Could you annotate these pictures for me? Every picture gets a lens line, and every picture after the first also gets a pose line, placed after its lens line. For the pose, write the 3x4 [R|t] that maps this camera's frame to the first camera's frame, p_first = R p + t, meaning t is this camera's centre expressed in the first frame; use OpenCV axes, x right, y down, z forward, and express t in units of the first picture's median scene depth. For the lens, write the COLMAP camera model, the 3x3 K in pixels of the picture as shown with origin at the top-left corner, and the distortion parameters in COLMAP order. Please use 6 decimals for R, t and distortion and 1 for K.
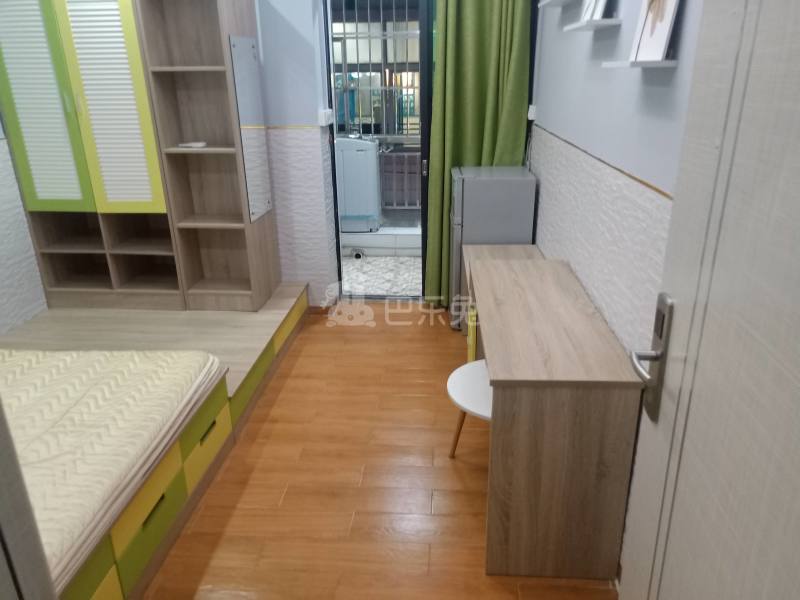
lens RADIAL K [[595.6, 0, 415.4], [0, 595.6, 304.8], [0, 0, 1]] dist [0.021721, -0.019305]
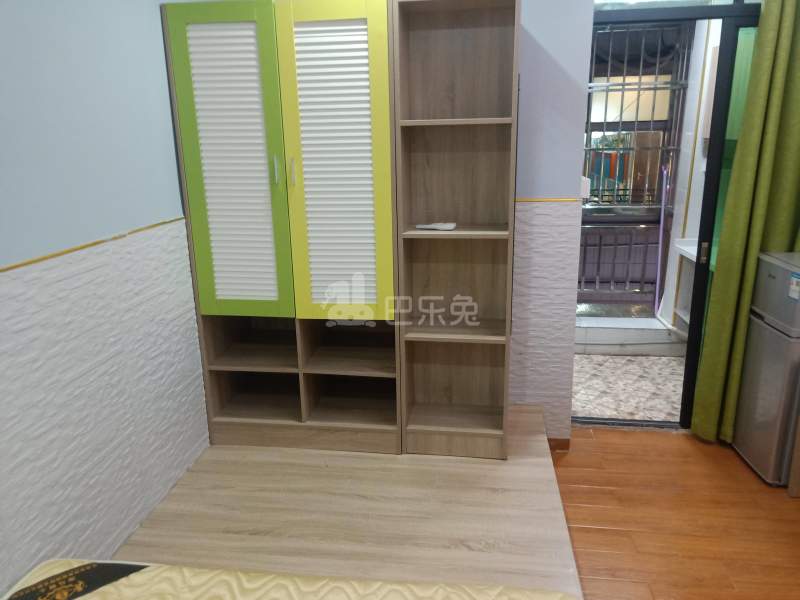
lens RADIAL K [[595.6, 0, 401.5], [0, 595.6, 299.9], [0, 0, 1]] dist [0.021721, -0.019305]
pose [[0.998030, 0.008490, -0.062156, -0.358414], [-0.015221, 0.993964, -0.108643, -0.099697], [0.060859, 0.109375, 0.992136, 0.294521]]
